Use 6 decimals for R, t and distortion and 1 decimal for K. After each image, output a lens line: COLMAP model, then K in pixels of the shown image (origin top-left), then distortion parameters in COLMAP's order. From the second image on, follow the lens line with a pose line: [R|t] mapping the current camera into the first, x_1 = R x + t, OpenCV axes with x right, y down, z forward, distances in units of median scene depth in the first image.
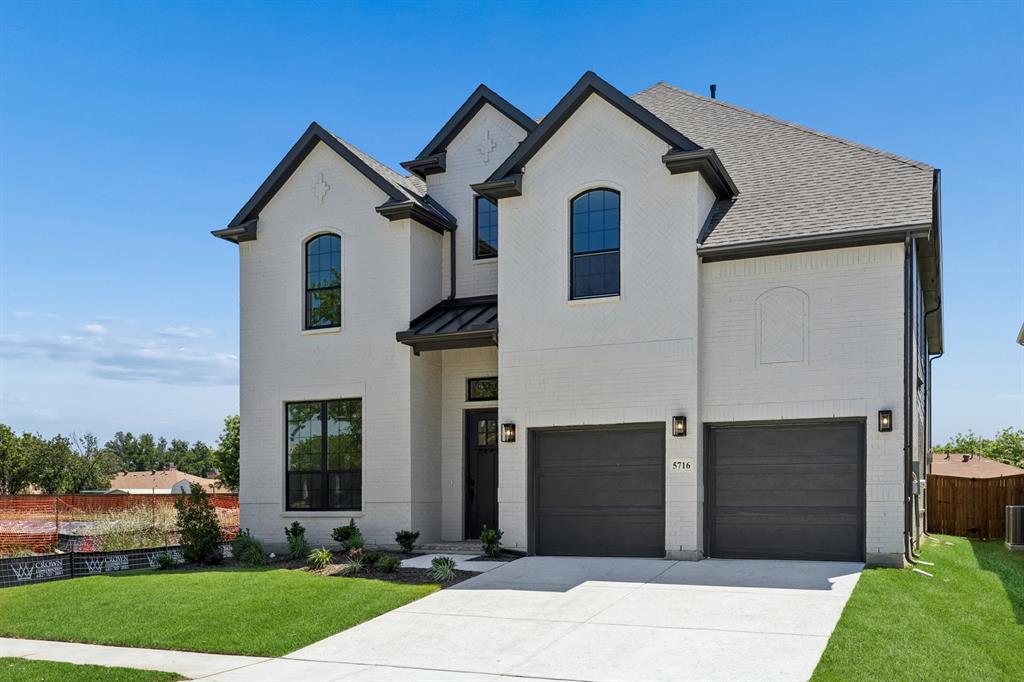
lens RADIAL K [[972.4, 0, 512.3], [0, 972.4, 349.2], [0, 0, 1]] dist [0.011524, 0.000000]
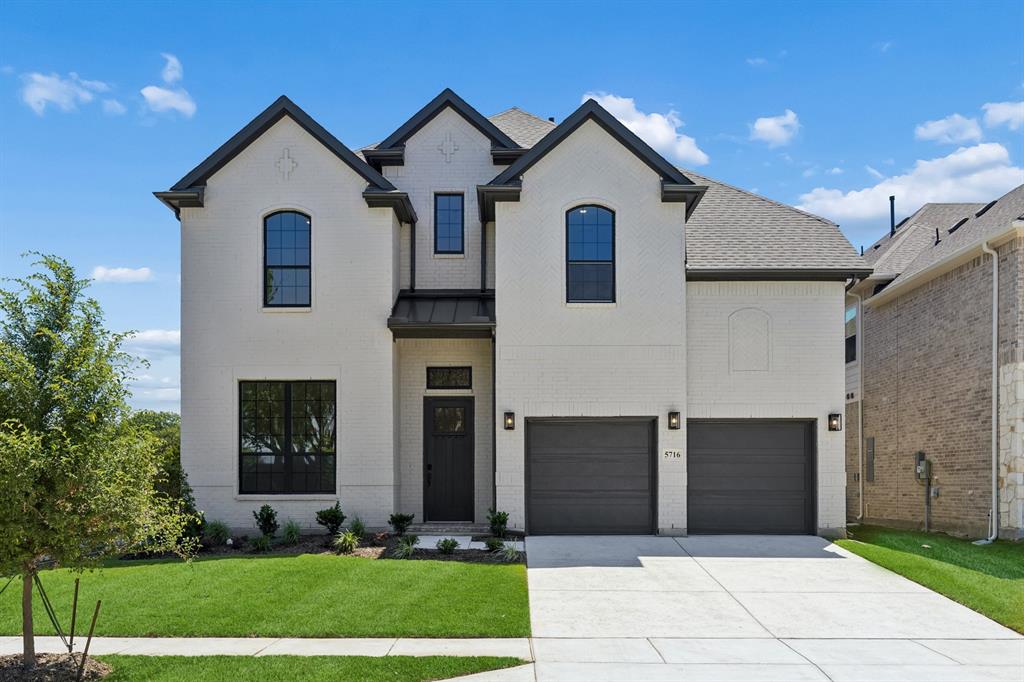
lens RADIAL K [[905.9, 0, 512.2], [0, 905.9, 331.9], [0, 0, 1]] dist [0.001021, 0.002802]
pose [[0.911468, 0.072807, 0.404876, -0.401487], [-0.067516, 0.997343, -0.027354, 0.014757], [-0.405792, -0.002403, 0.913962, 0.085110]]
